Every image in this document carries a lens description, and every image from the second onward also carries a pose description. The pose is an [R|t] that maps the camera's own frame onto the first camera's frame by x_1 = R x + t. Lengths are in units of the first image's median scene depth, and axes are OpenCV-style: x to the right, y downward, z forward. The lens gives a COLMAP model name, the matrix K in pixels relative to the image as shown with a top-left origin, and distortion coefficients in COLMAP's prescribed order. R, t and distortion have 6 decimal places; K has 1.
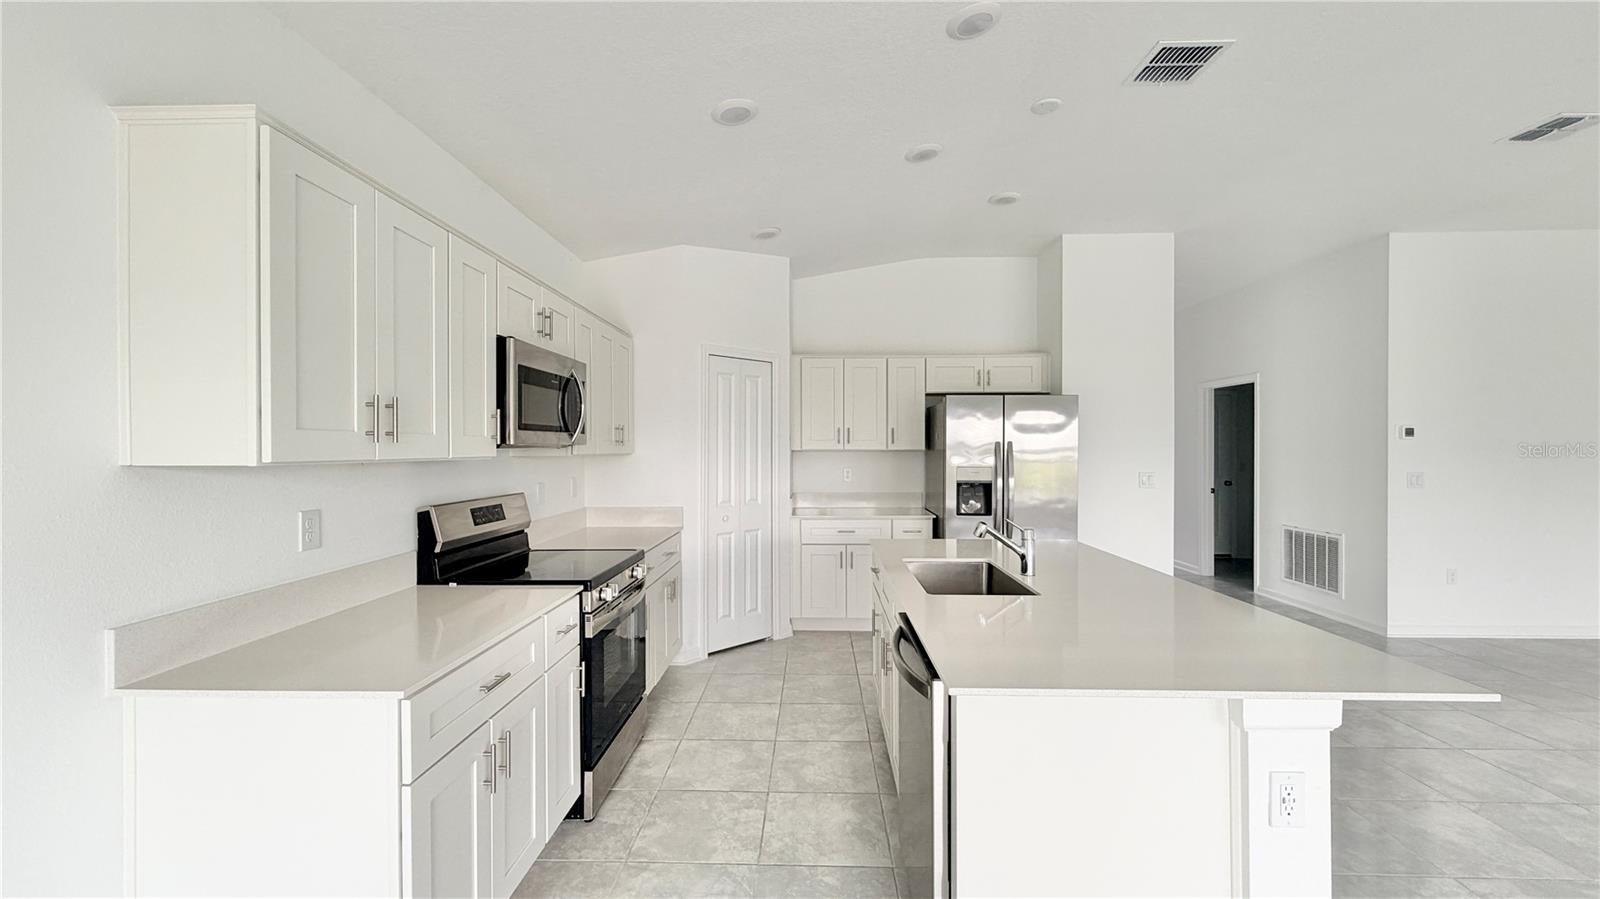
lens RADIAL K [[637.5, 0, 795.4], [0, 637.5, 451.8], [0, 0, 1]] dist [0.000695, -0.000429]
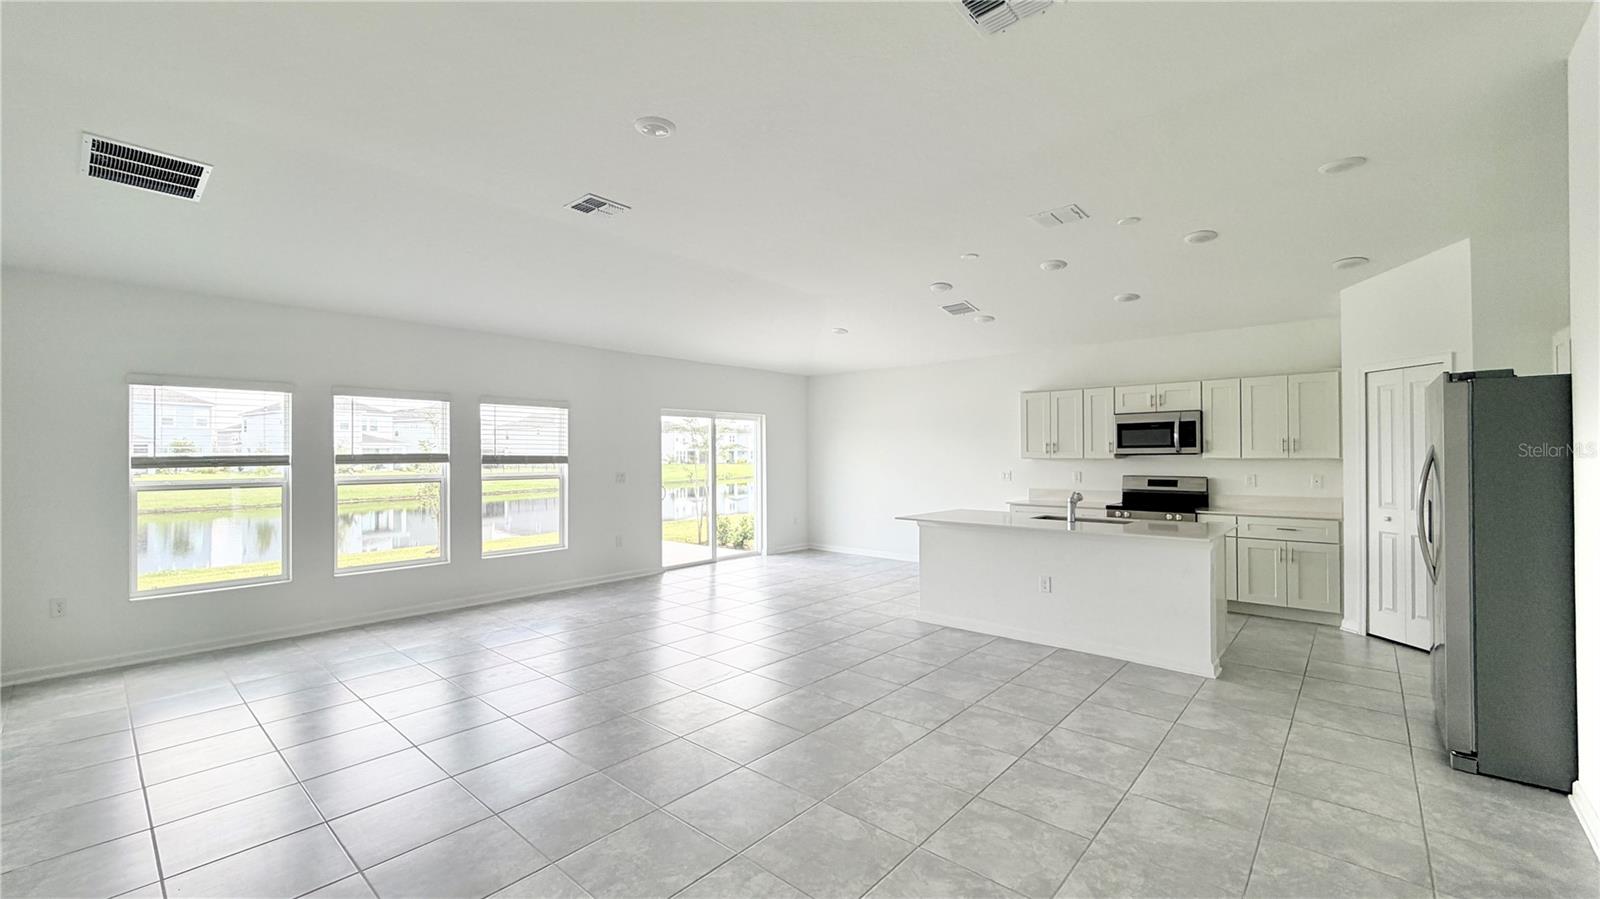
lens RADIAL K [[638.6, 0, 797.8], [0, 638.6, 449.7], [0, 0, 1]] dist [-0.000107, -0.000171]
pose [[-0.638458, -0.003288, -0.769650, 1.298048], [0.001189, 0.999985, -0.005258, -0.008164], [0.769656, -0.004273, -0.638445, 0.874741]]
